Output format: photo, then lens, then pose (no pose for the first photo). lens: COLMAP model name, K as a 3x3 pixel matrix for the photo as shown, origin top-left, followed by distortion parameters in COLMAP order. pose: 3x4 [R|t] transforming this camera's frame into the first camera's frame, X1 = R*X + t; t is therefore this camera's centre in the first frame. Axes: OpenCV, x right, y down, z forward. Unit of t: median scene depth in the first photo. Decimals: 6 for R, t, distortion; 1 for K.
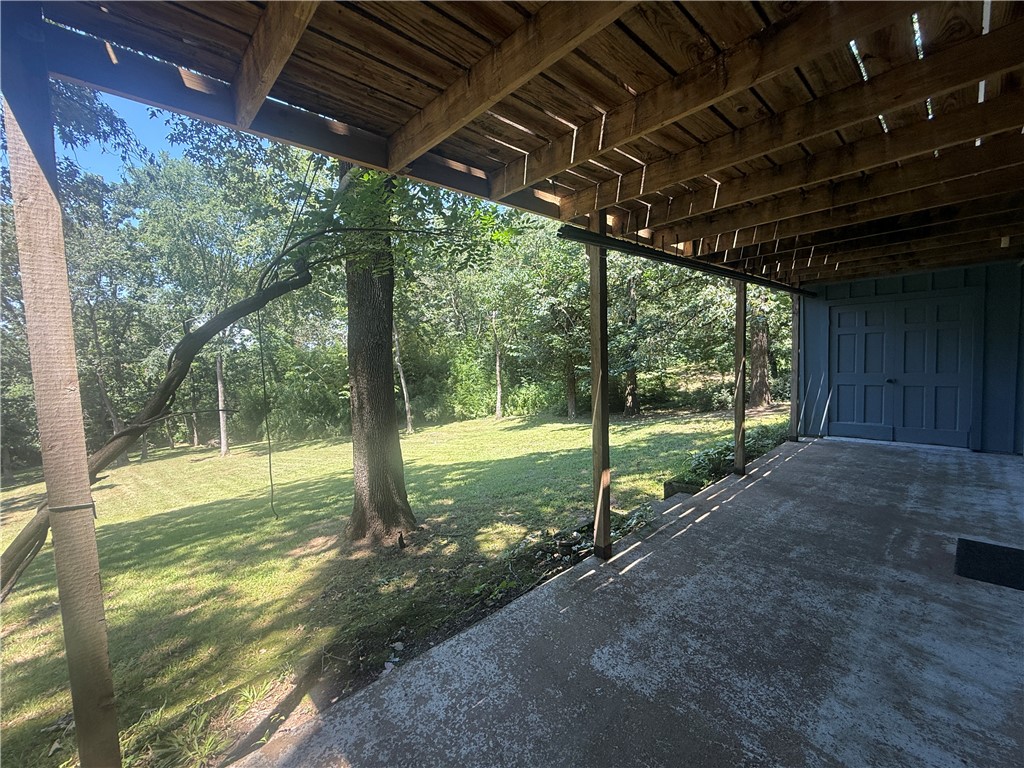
lens RADIAL K [[419.7, 0, 512.0], [0, 419.7, 384.0], [0, 0, 1]] dist [0.000819, -0.000252]
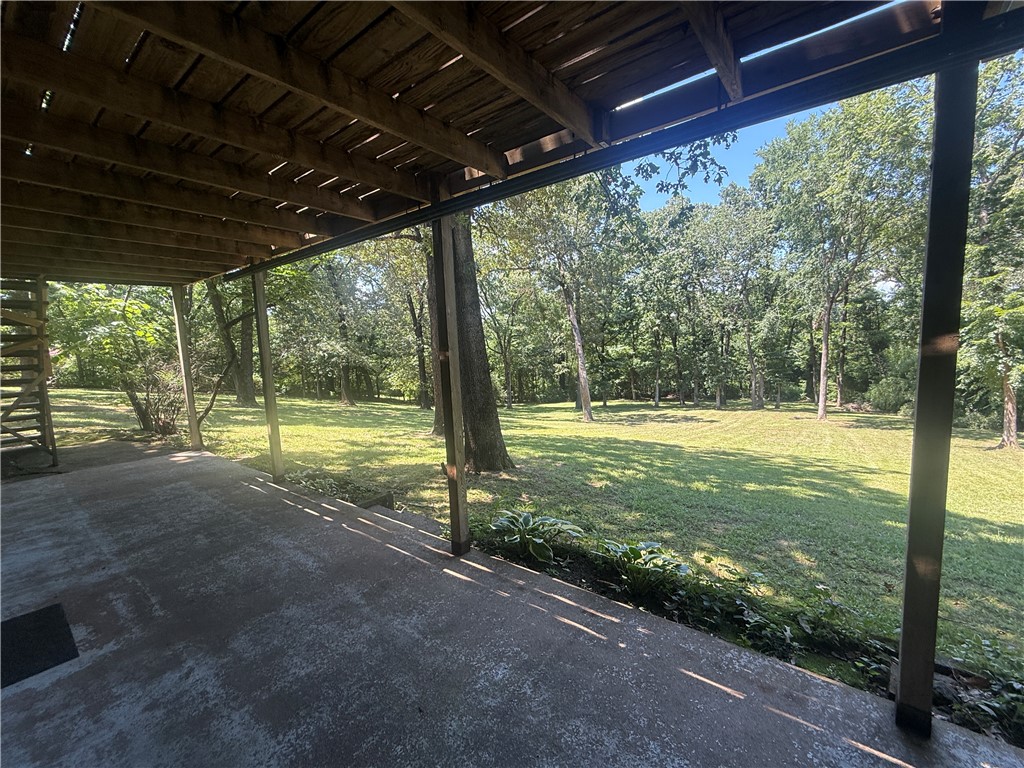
lens RADIAL K [[419.7, 0, 512.0], [0, 419.7, 384.0], [0, 0, 1]] dist [0.000819, -0.000252]
pose [[0.173534, 0.134791, -0.975560, 1.625817], [-0.034440, 0.990814, 0.130772, -0.145250], [0.984225, 0.010905, 0.176583, 1.425359]]
